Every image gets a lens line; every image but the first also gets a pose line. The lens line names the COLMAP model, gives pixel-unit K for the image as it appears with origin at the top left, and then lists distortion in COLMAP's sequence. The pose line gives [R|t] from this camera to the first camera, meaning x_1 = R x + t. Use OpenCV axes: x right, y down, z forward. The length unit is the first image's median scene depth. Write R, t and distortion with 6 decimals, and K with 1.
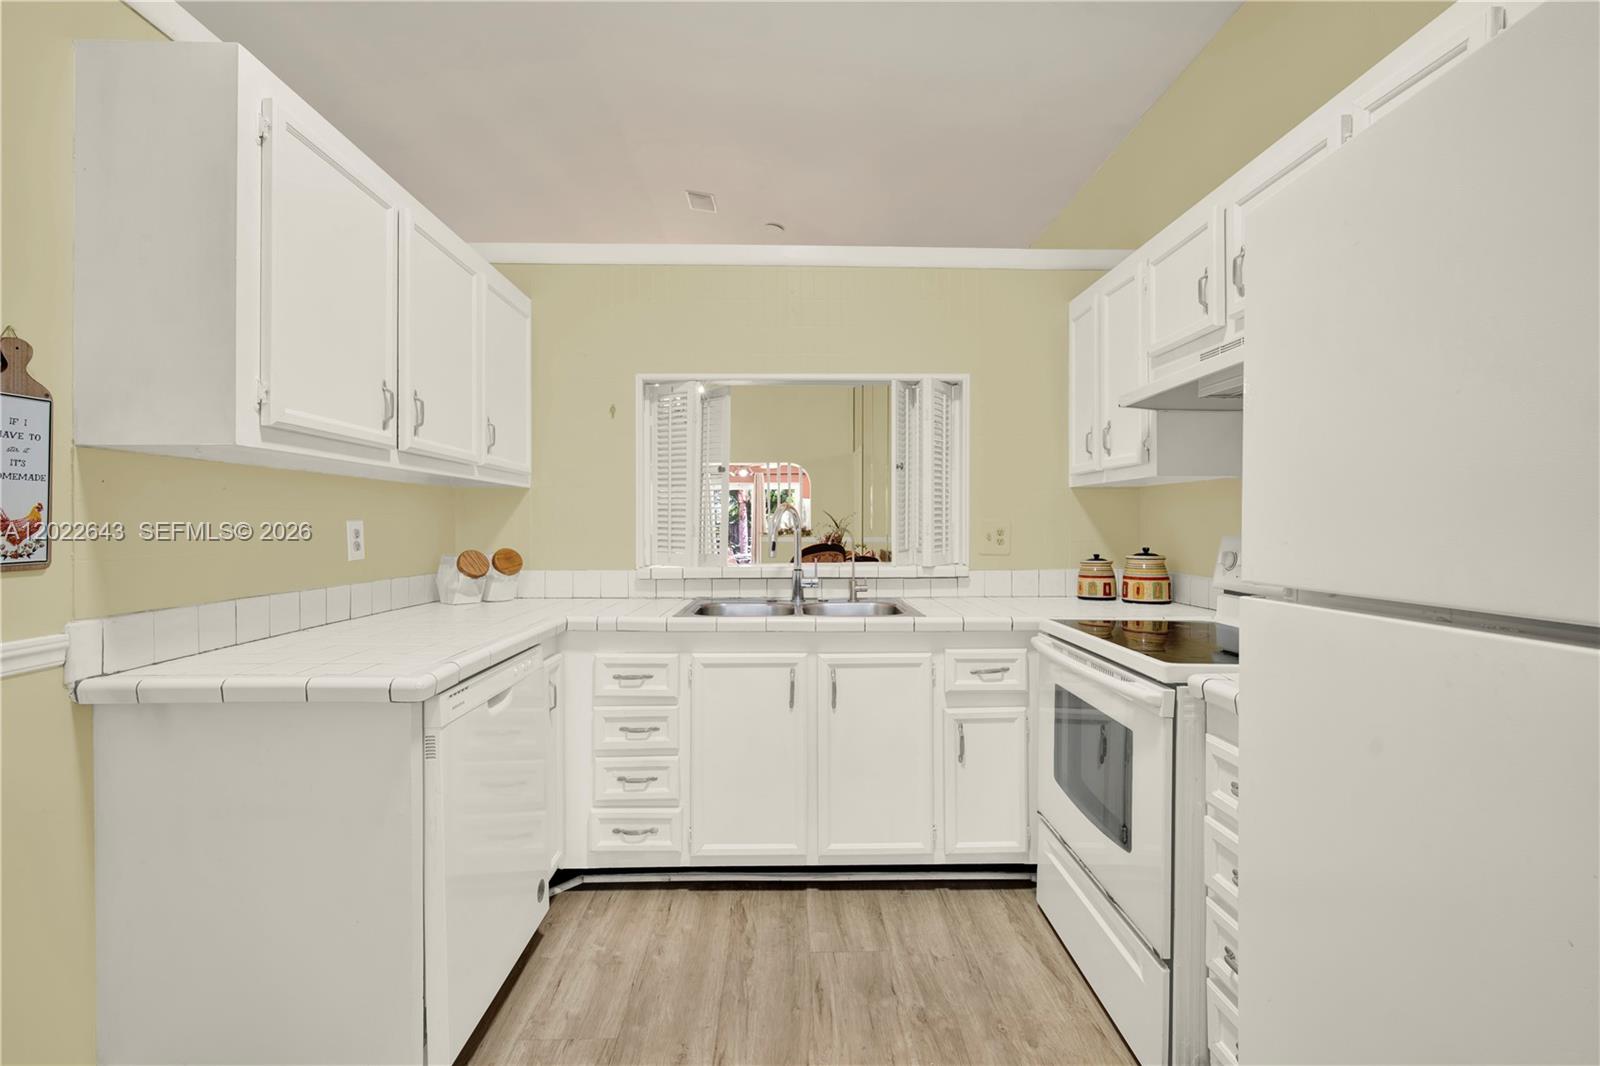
lens RADIAL K [[700.6, 0, 804.0], [0, 700.6, 527.3], [0, 0, 1]] dist [-0.011510, 0.000320]
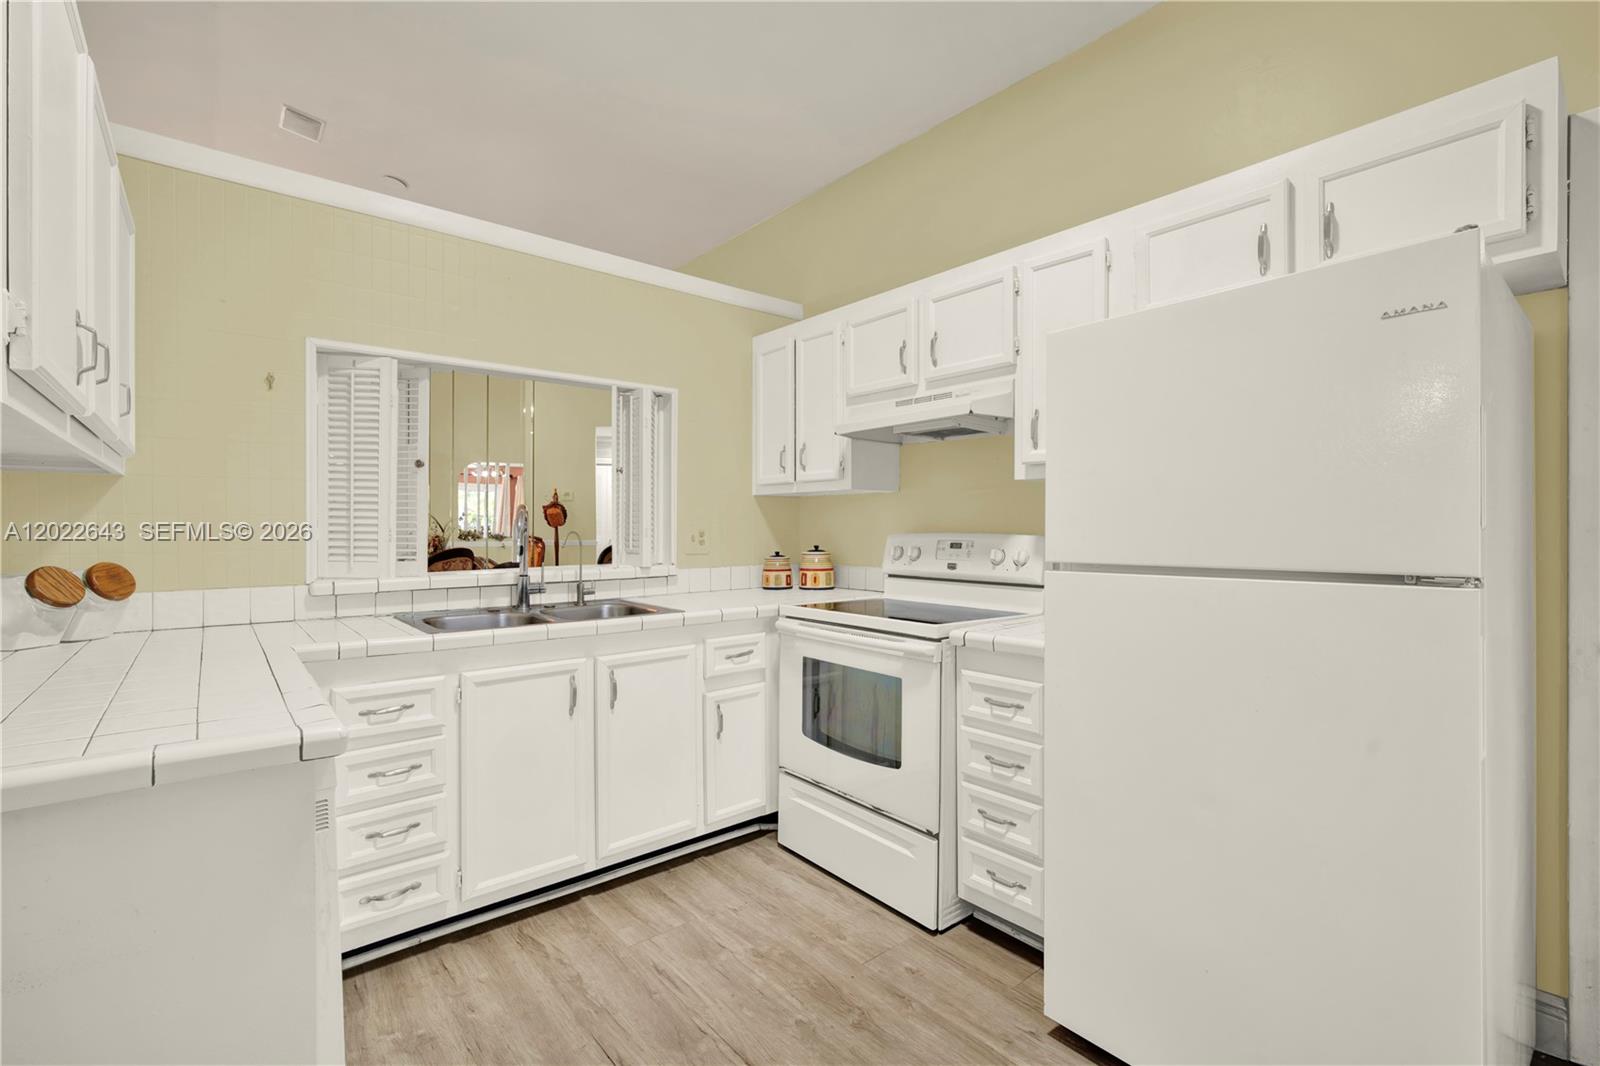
lens RADIAL K [[700.6, 0, 805.4], [0, 700.6, 529.5], [0, 0, 1]] dist [-0.011510, 0.000320]
pose [[0.778161, -0.003247, 0.628057, -0.372357], [0.004508, 0.999990, -0.000415, 0.001423], [-0.628049, 0.003154, 0.778167, 0.038919]]
